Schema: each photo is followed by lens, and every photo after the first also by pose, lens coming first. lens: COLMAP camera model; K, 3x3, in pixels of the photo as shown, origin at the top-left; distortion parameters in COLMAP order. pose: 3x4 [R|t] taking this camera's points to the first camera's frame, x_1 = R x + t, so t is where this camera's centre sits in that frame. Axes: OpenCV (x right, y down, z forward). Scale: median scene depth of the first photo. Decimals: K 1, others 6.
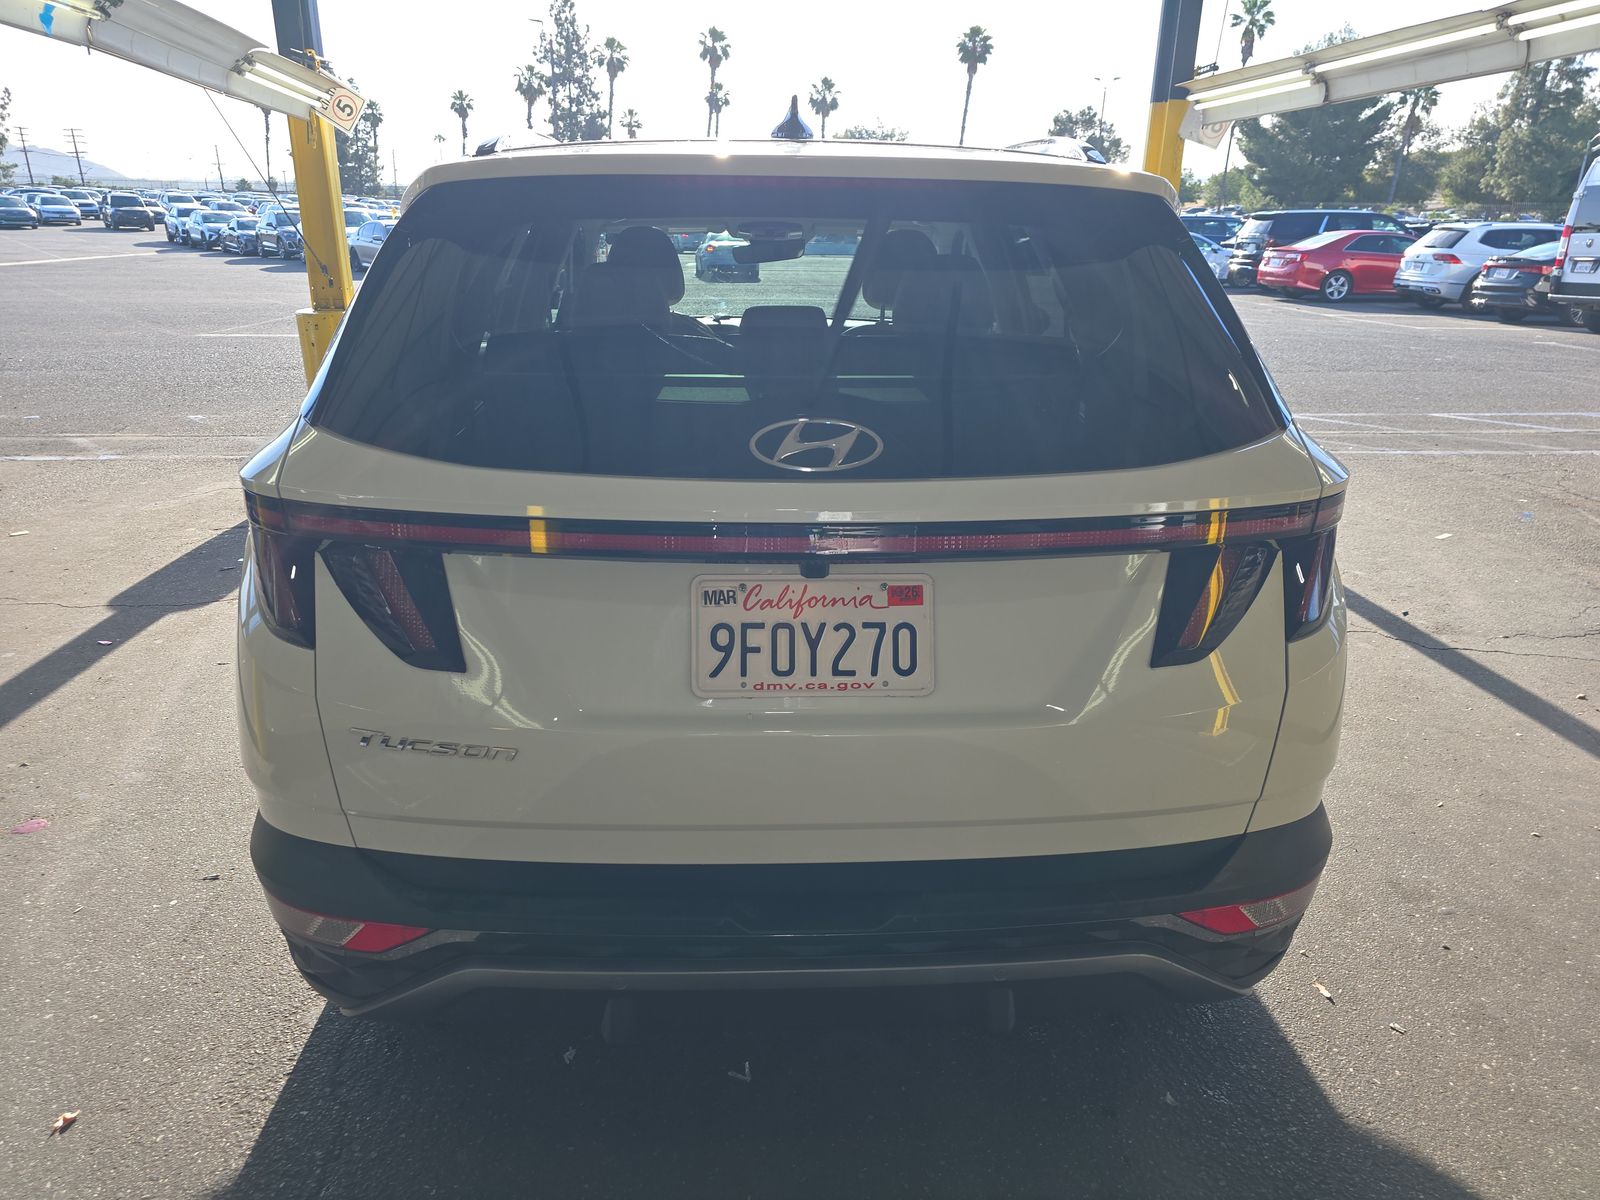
lens RADIAL K [[1073.7, 0, 801.4], [0, 1073.7, 599.3], [0, 0, 1]] dist [0.017678, -0.012841]
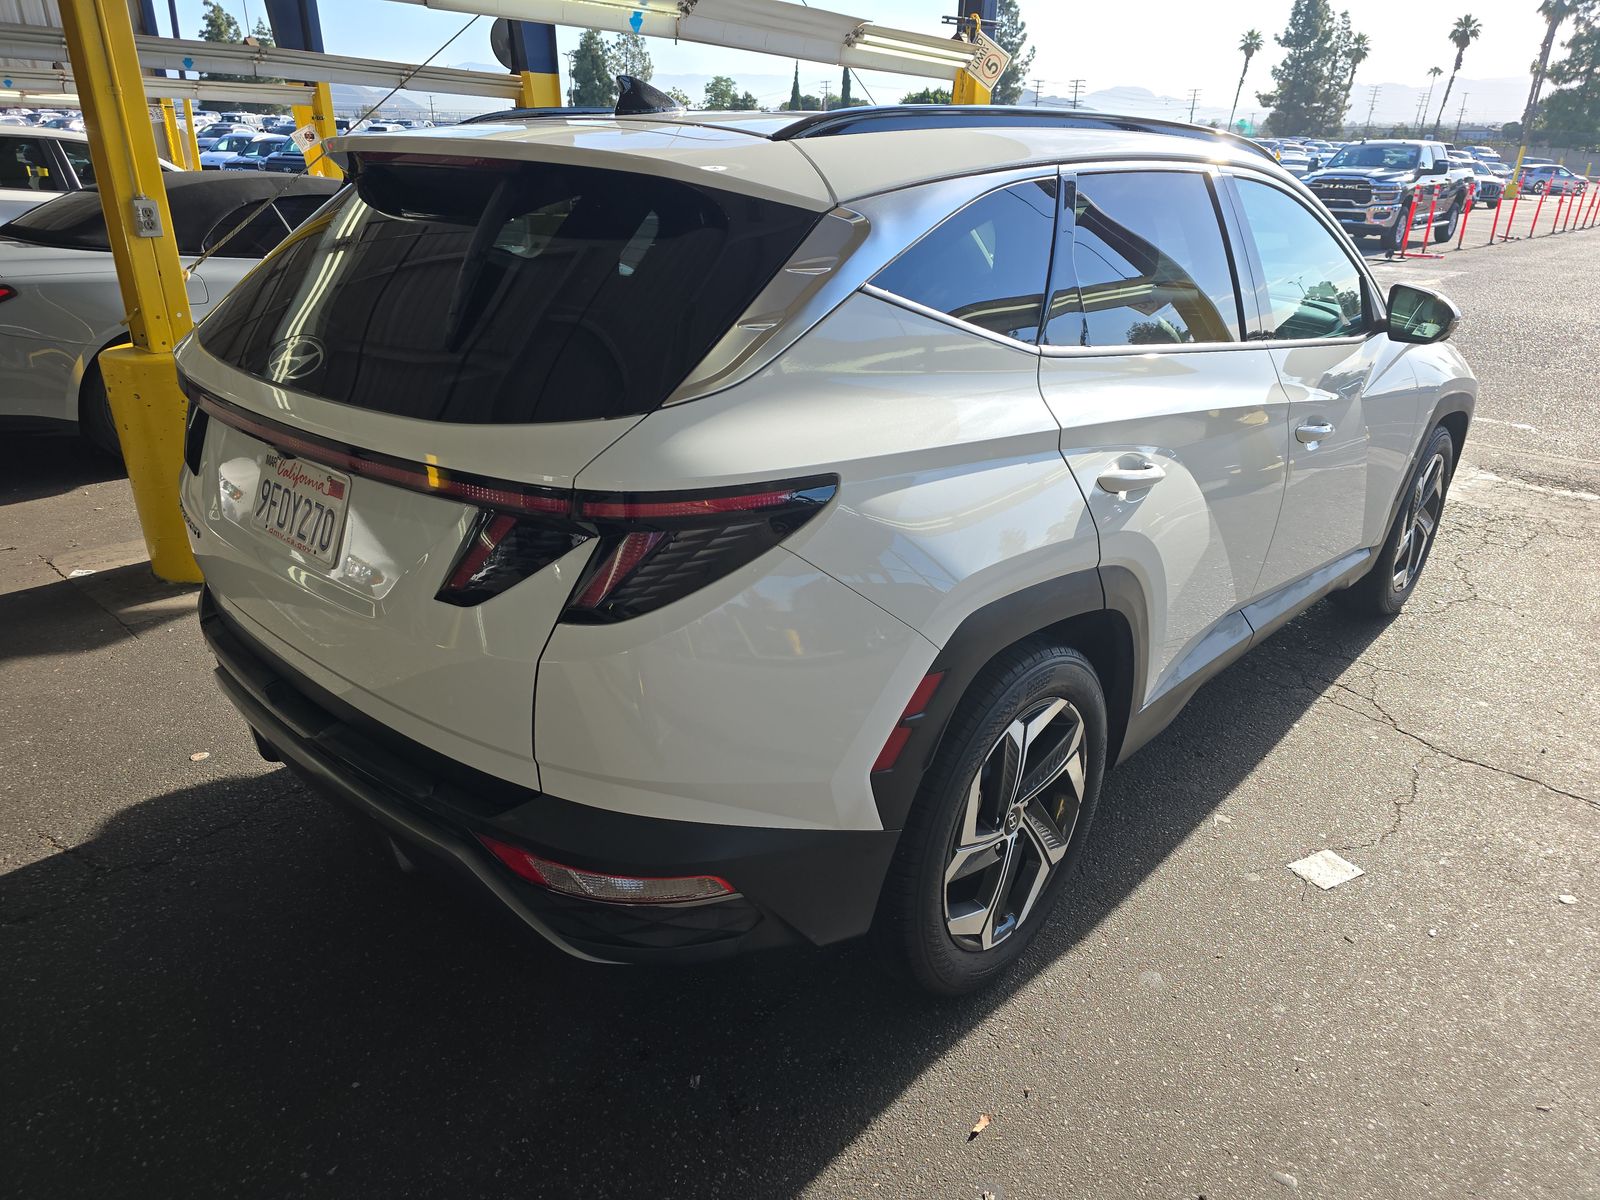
lens RADIAL K [[1073.7, 0, 799.9], [0, 1073.7, 602.4], [0, 0, 1]] dist [0.017678, -0.012841]
pose [[0.698636, 0.278248, -0.659156, 0.227116], [-0.245759, 0.958552, 0.144153, -0.032541], [0.671946, 0.061283, 0.738061, 0.071569]]
